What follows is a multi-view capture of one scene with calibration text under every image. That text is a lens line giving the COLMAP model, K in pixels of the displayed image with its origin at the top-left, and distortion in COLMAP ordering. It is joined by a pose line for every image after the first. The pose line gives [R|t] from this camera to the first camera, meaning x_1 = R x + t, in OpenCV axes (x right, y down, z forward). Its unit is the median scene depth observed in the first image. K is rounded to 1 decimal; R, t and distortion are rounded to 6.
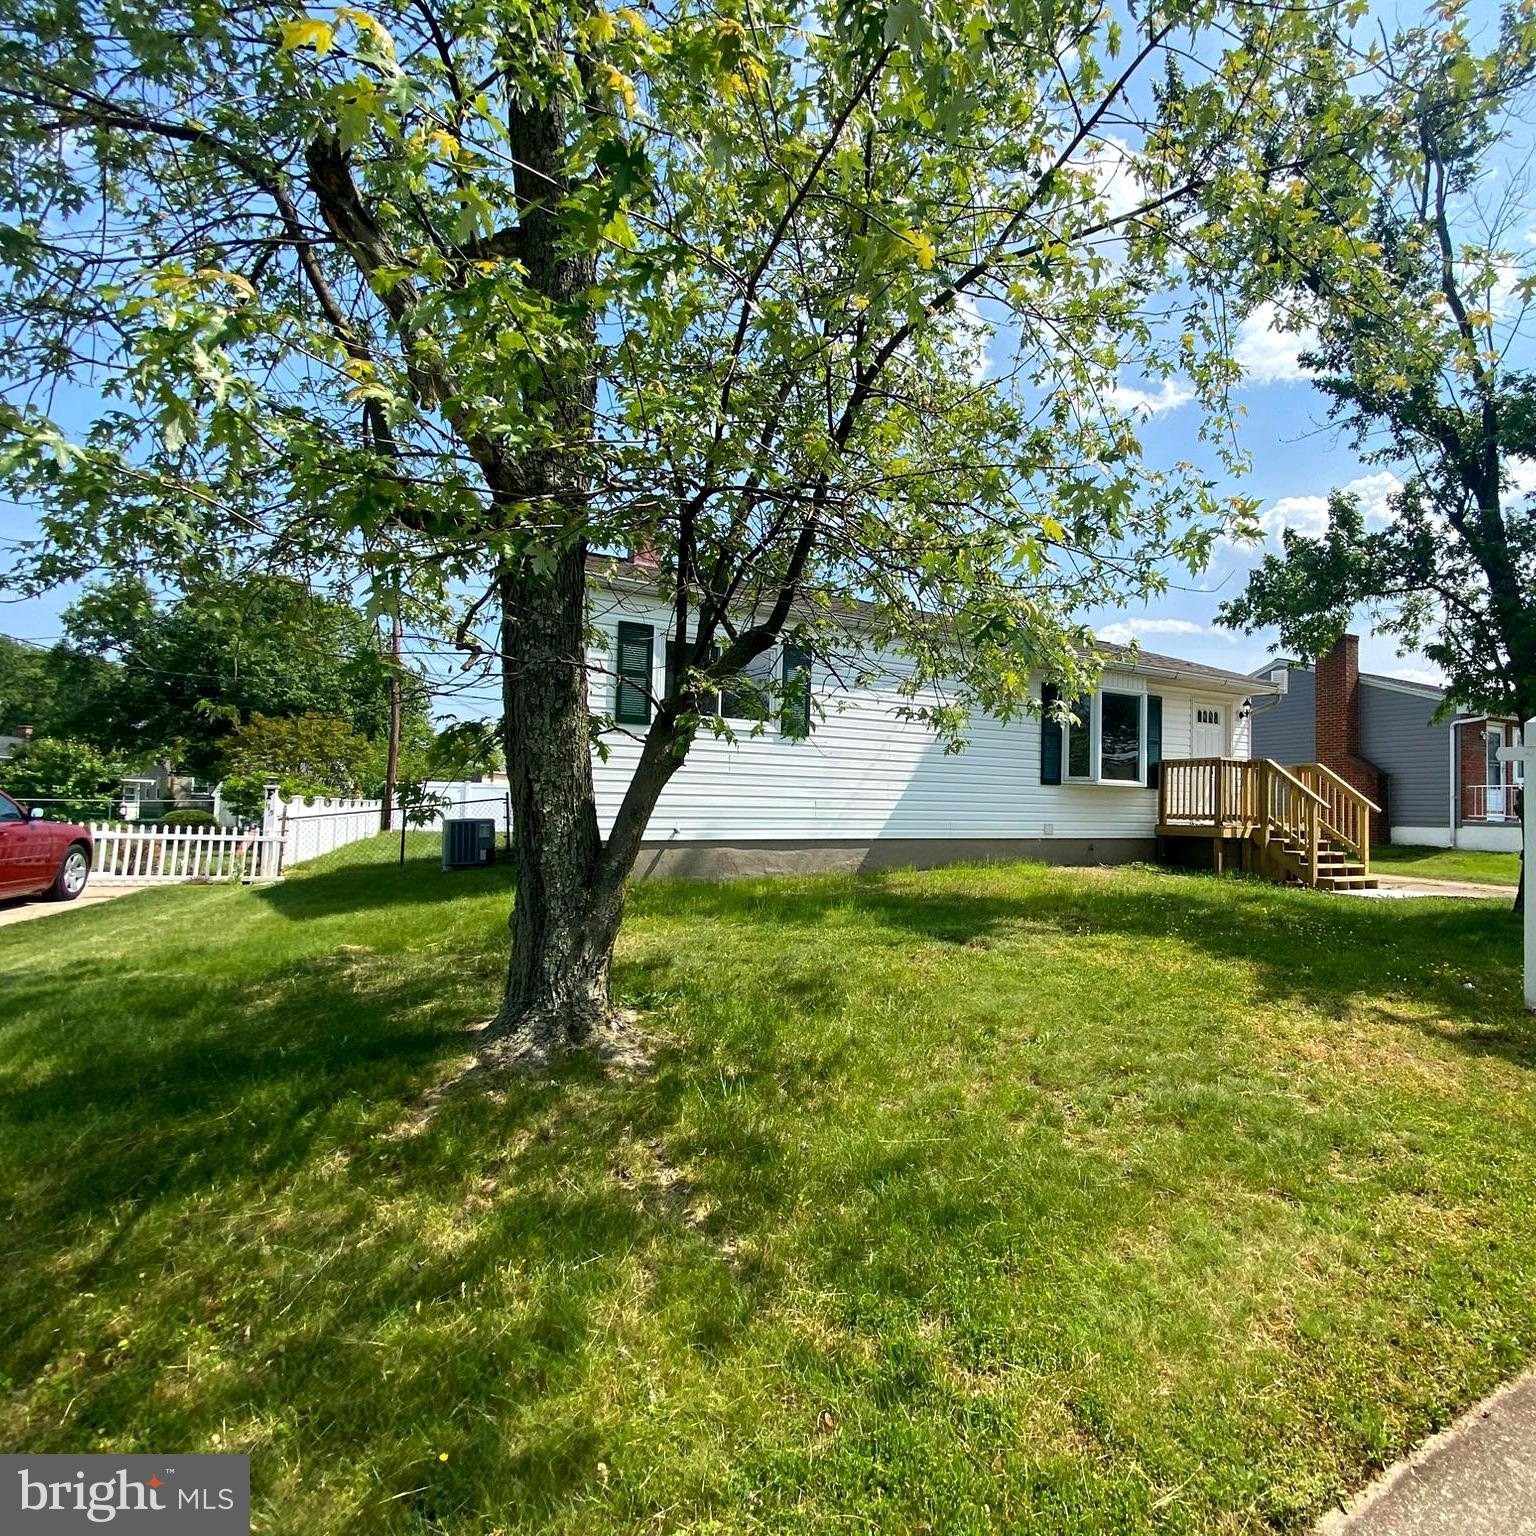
lens RADIAL K [[813.4, 0, 771.0], [0, 813.4, 767.2], [0, 0, 1]] dist [-0.027640, 0.003734]
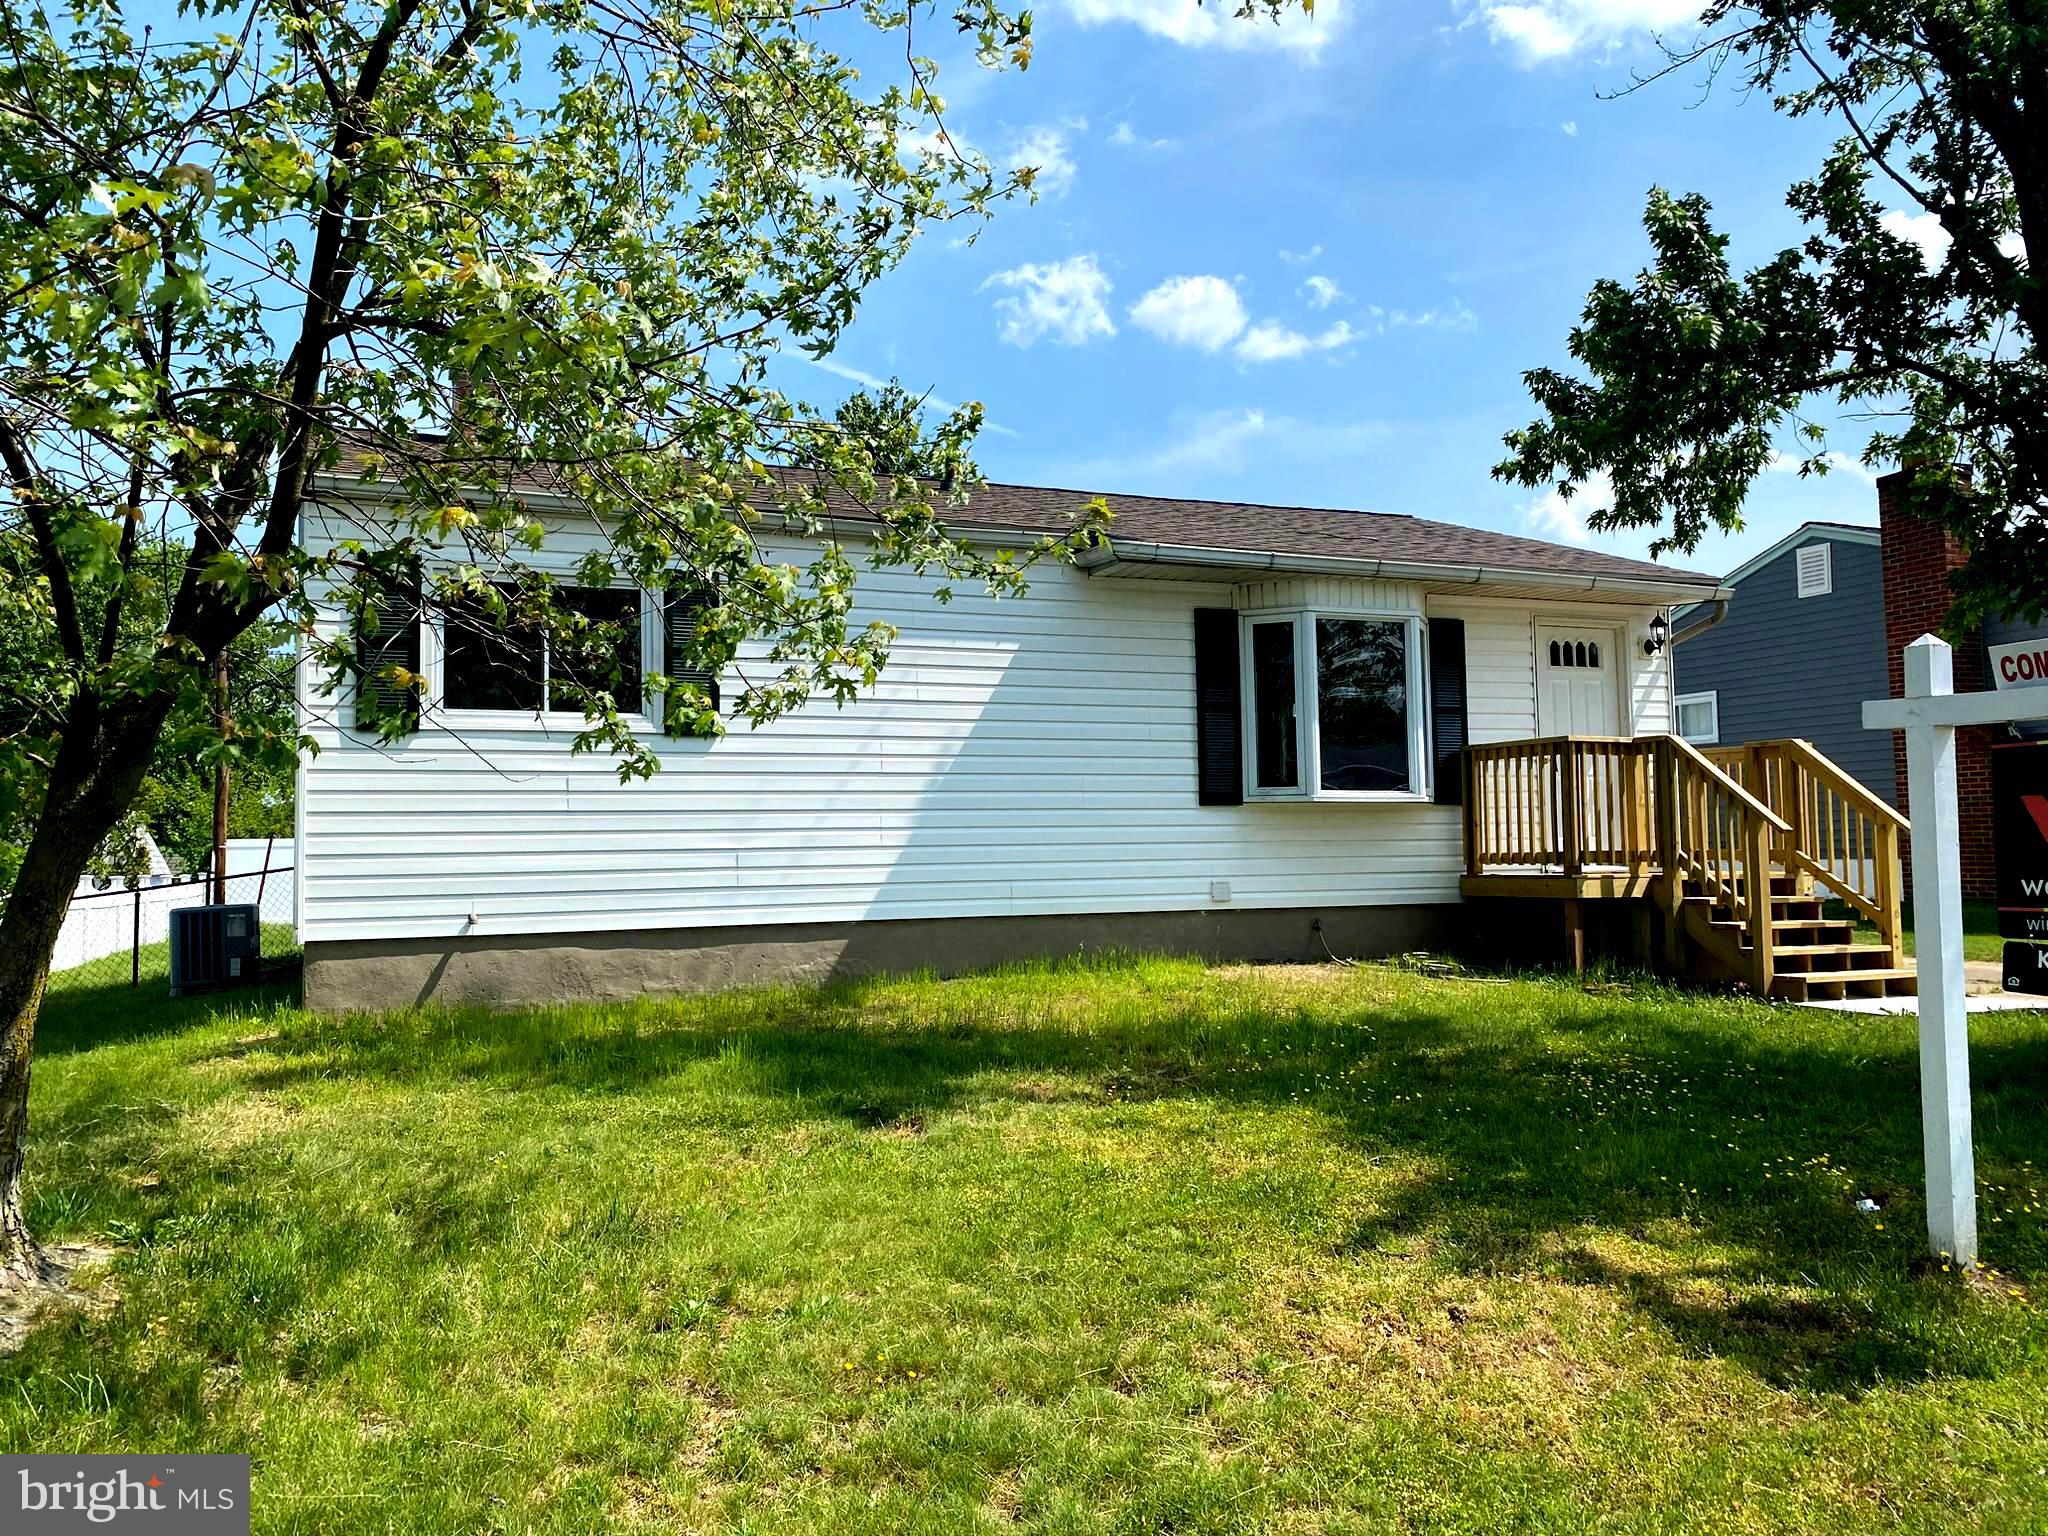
lens RADIAL K [[1569.9, 0, 1021.1], [0, 1569.9, 766.6], [0, 0, 1]] dist [-0.026104, 0.031076]
pose [[0.990671, -0.041938, -0.129663, 0.348375], [0.041992, 0.999115, -0.002321, -0.005682], [0.129645, -0.003145, 0.991555, 0.001704]]
